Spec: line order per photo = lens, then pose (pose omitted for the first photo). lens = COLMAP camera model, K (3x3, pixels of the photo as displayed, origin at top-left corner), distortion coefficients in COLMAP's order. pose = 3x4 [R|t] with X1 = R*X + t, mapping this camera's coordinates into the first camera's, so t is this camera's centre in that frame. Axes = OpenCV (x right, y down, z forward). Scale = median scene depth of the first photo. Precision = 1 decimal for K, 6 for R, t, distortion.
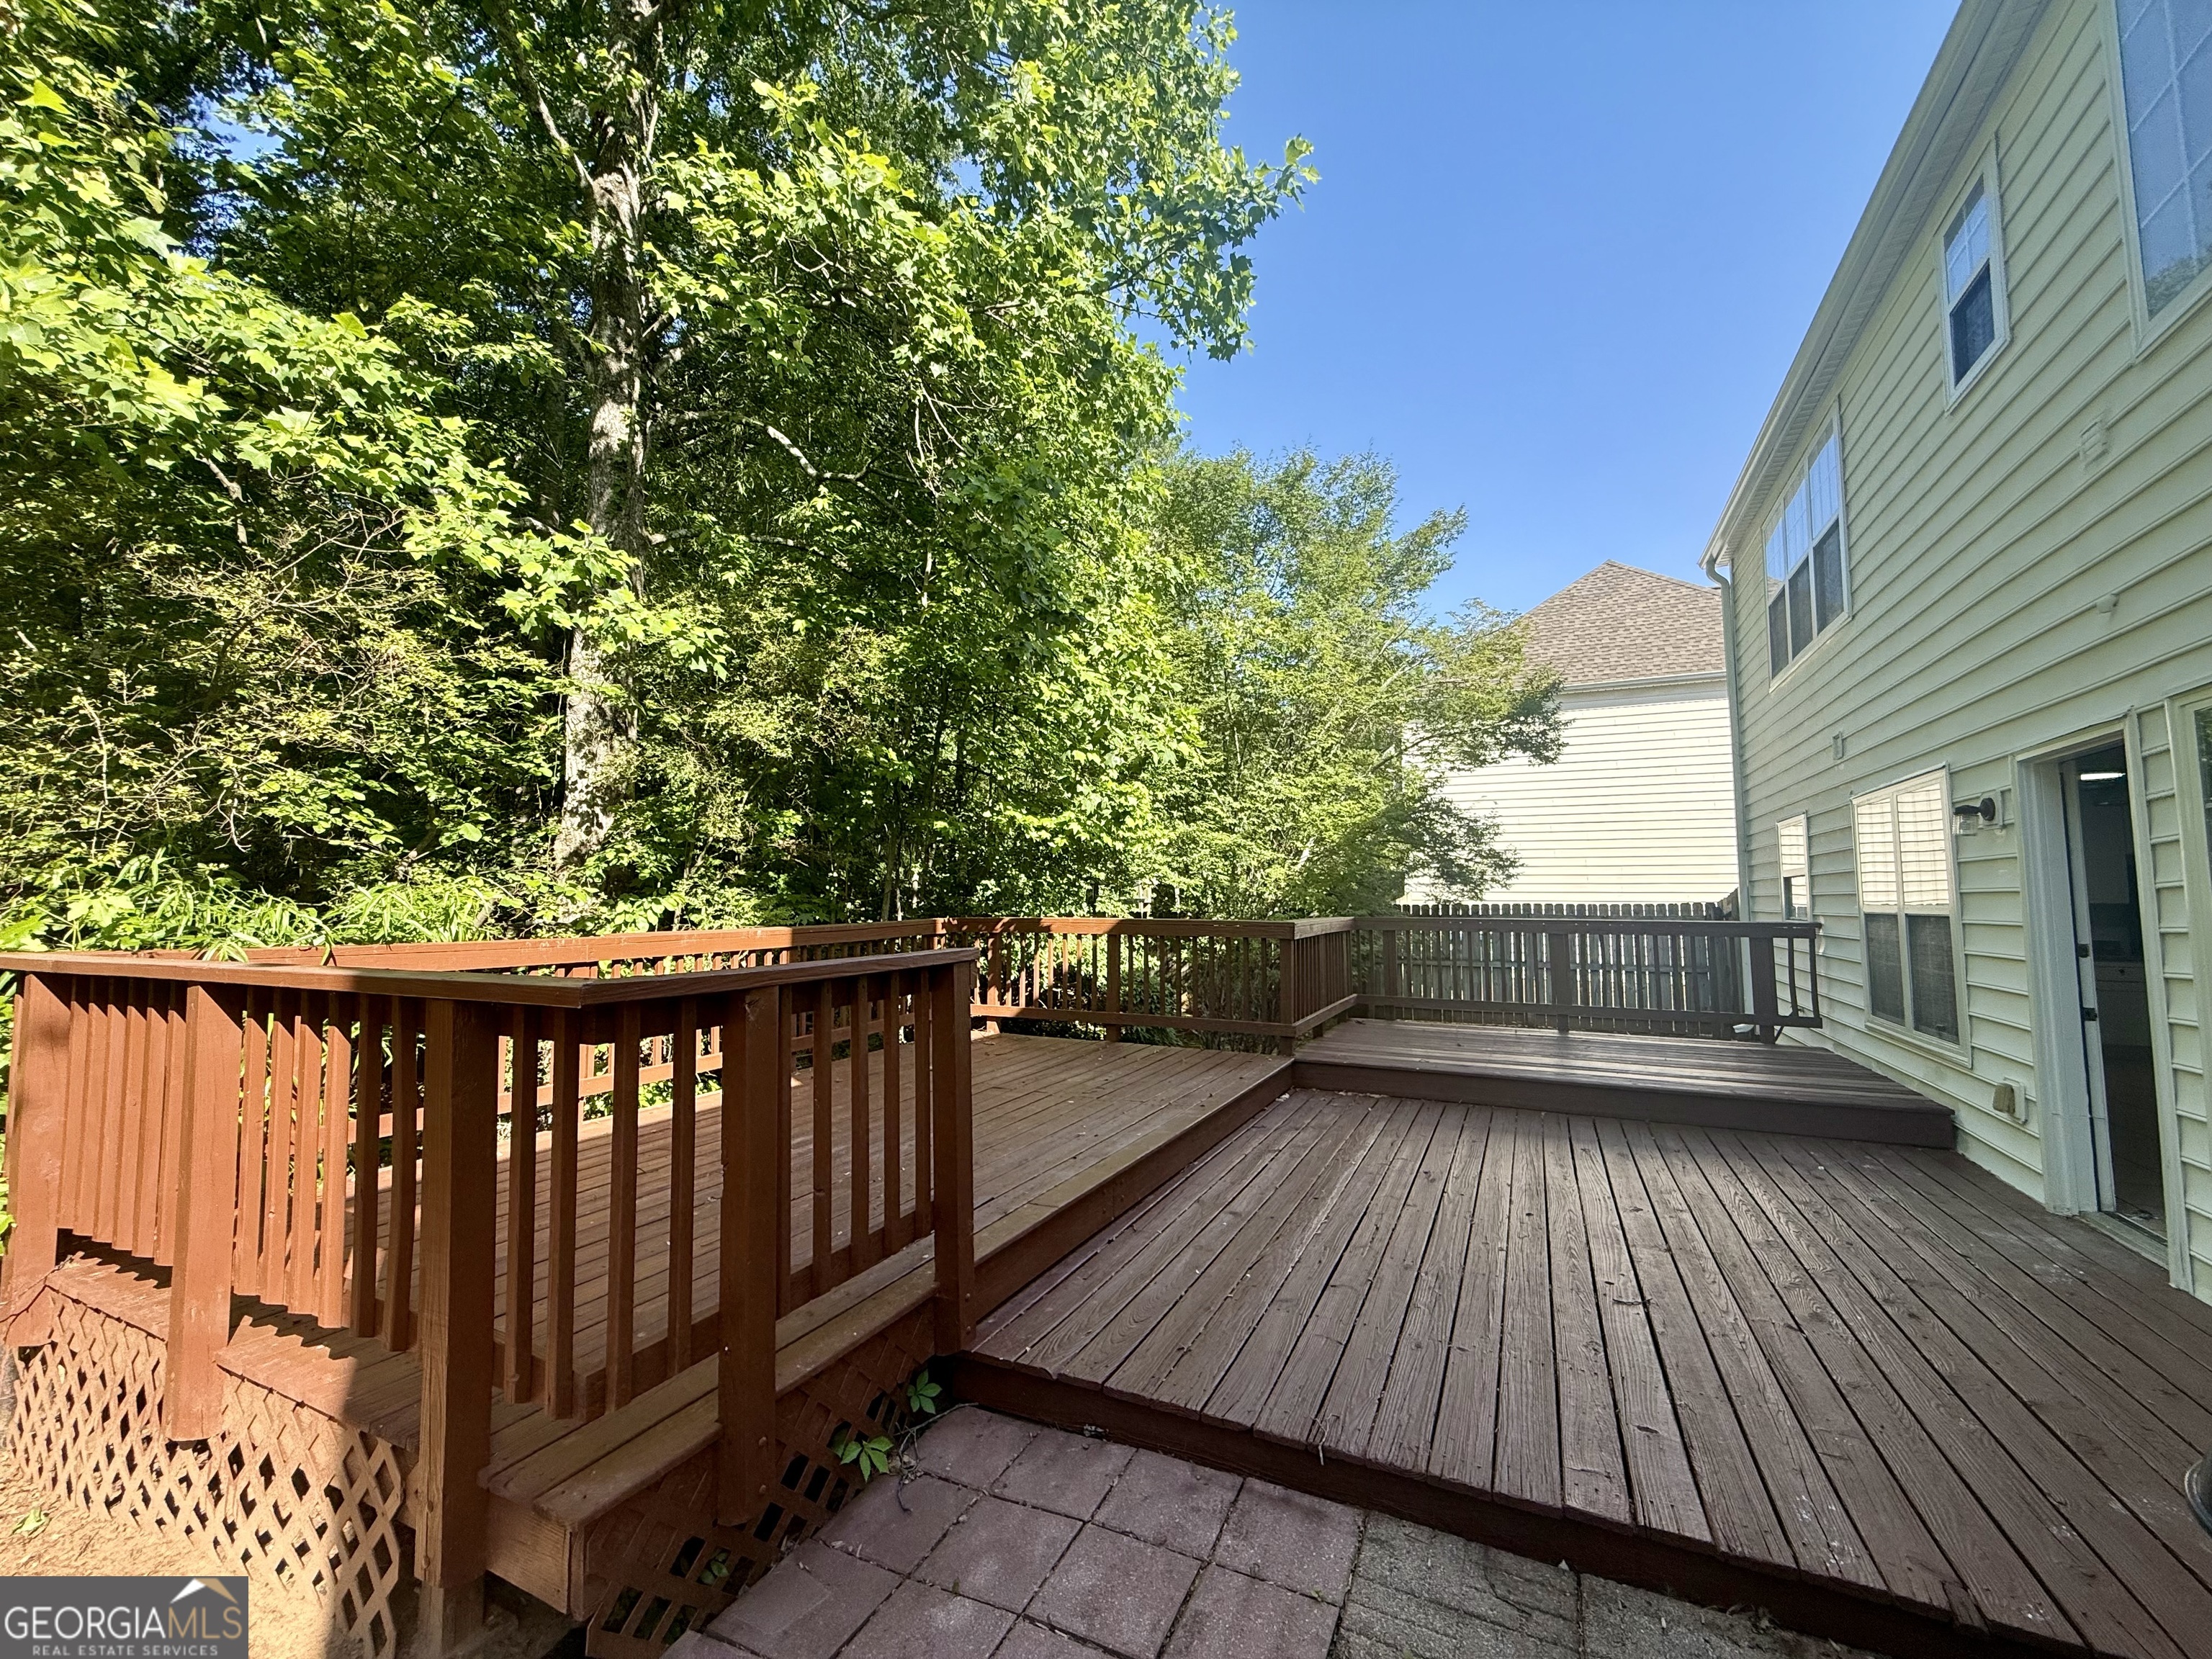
lens RADIAL K [[878.2, 0, 1104.1], [0, 878.2, 842.6], [0, 0, 1]] dist [-0.001201, 0.001431]
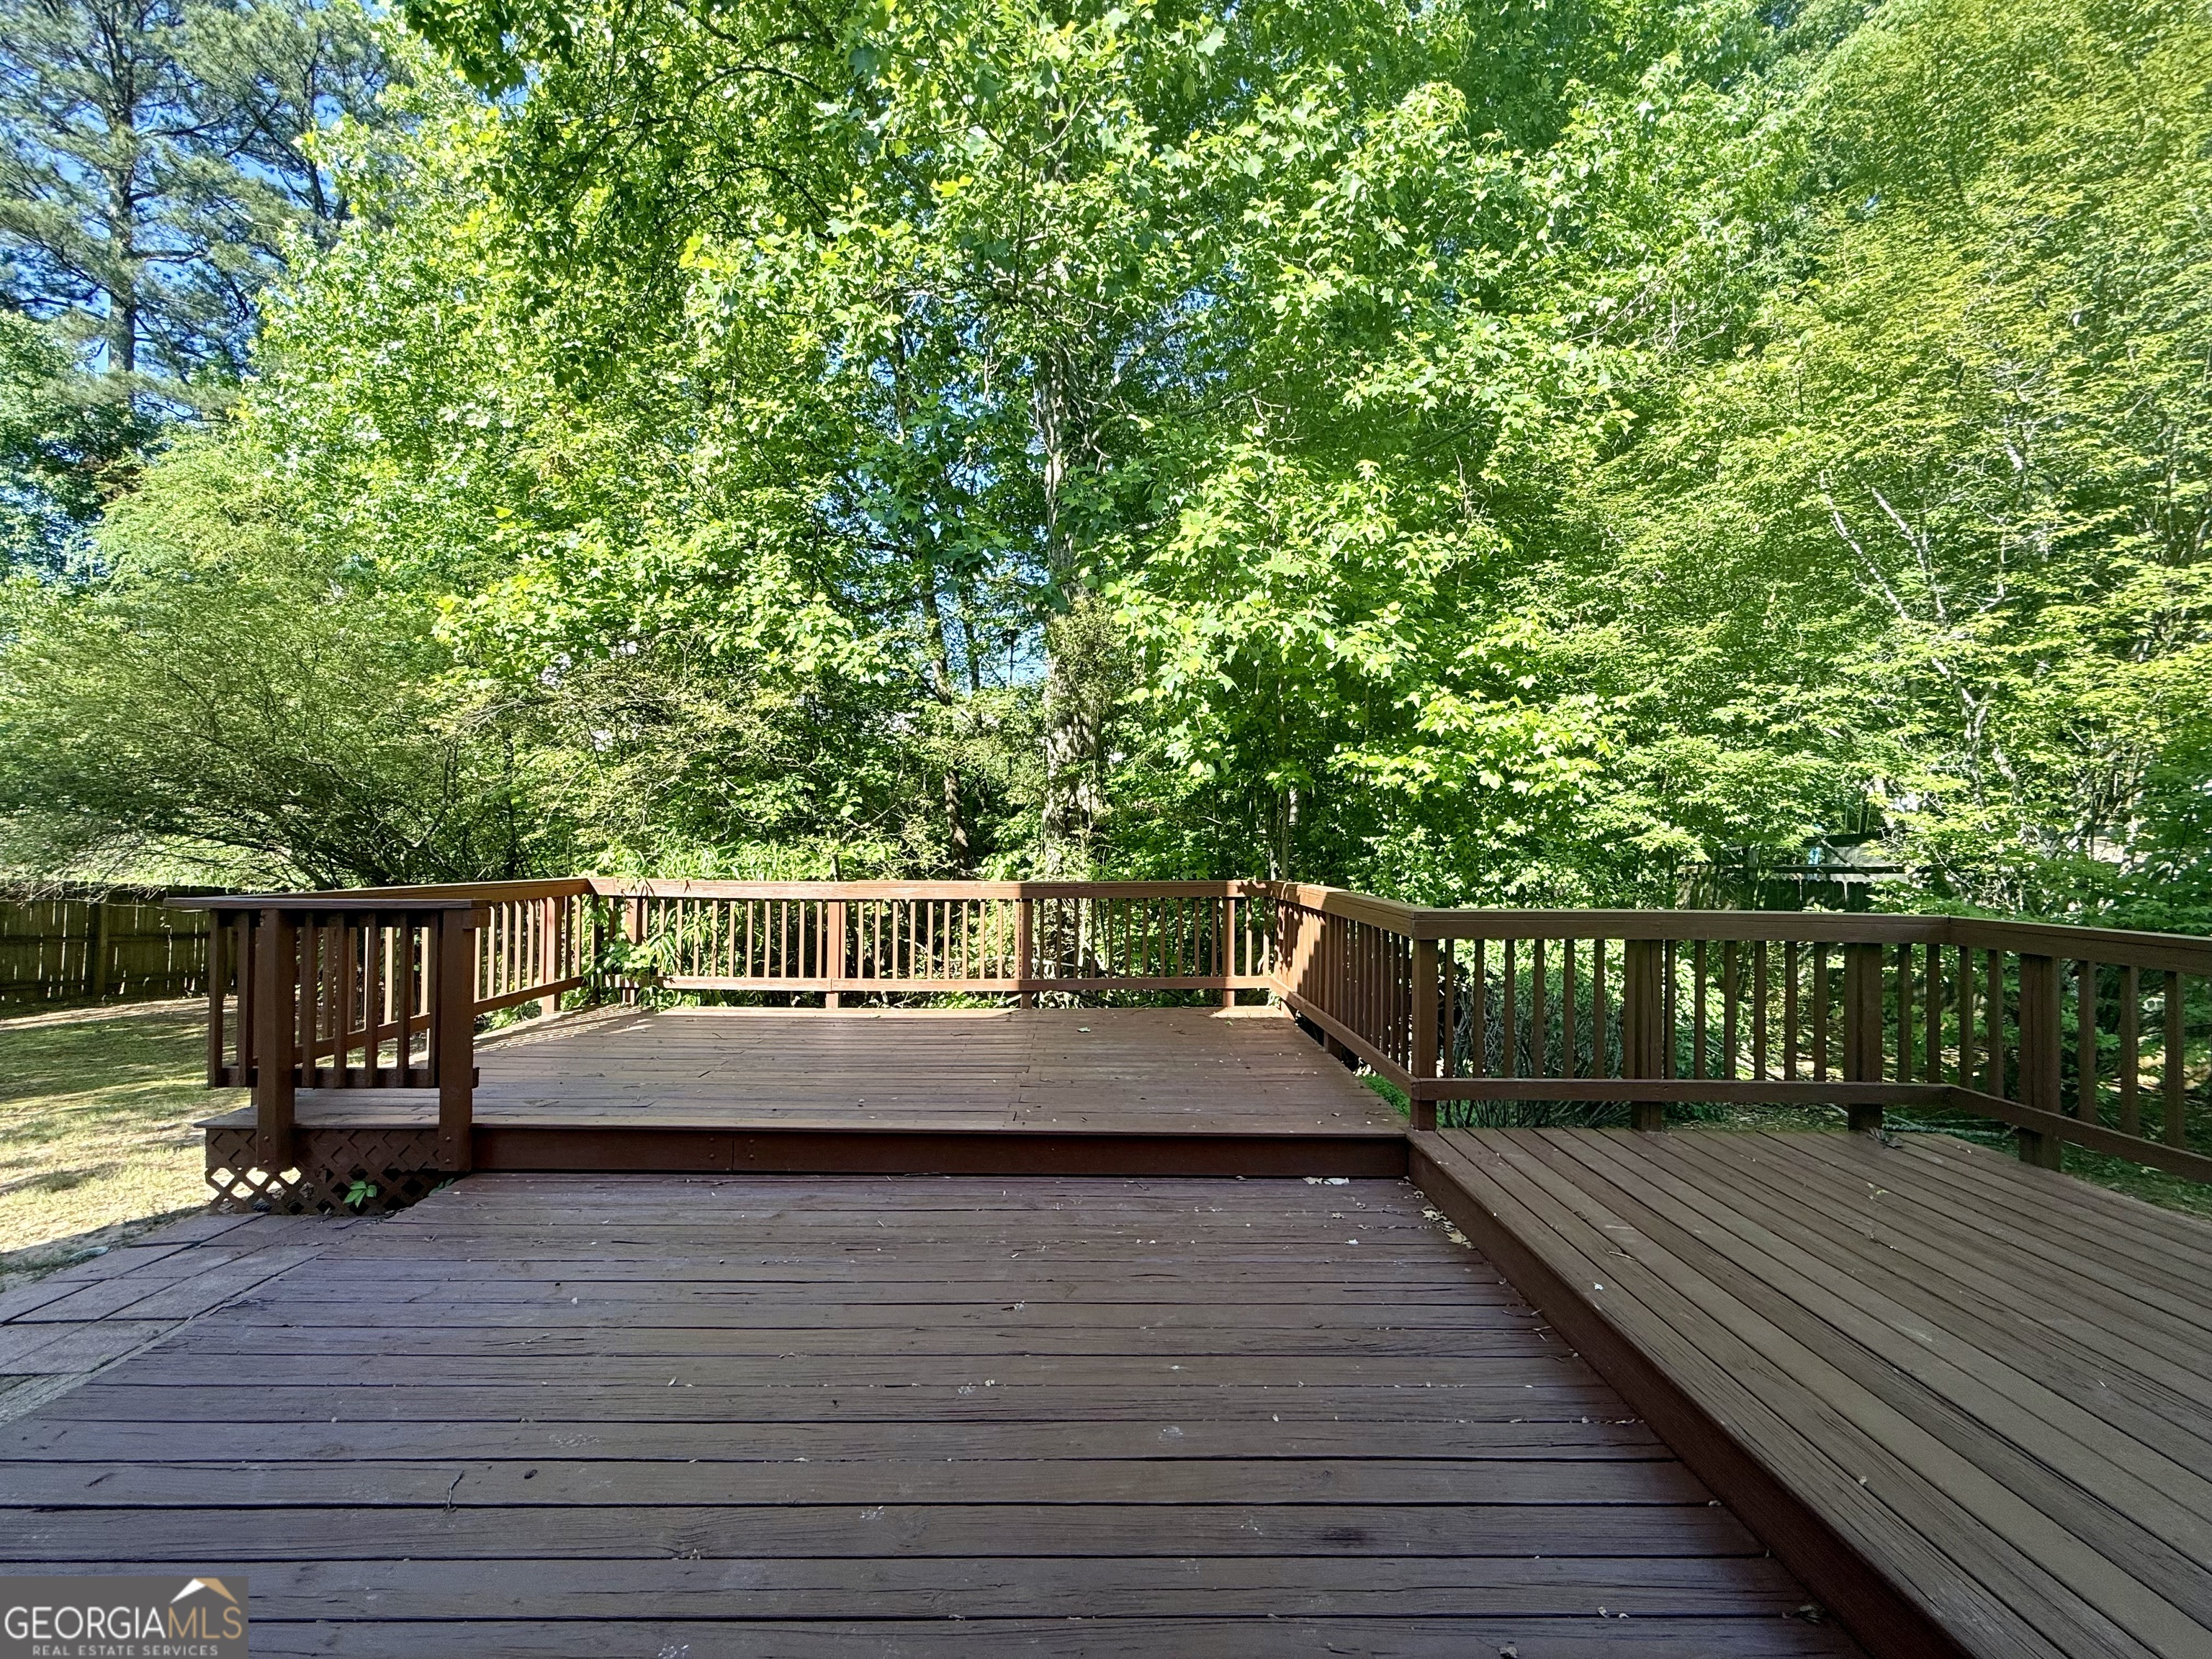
lens RADIAL K [[878.2, 0, 1110.1], [0, 878.2, 832.4], [0, 0, 1]] dist [-0.001201, 0.001431]
pose [[0.456506, 0.001594, -0.889719, 1.427779], [0.047990, 0.998499, 0.026411, 0.012455], [0.888425, -0.054754, 0.455744, 1.151329]]
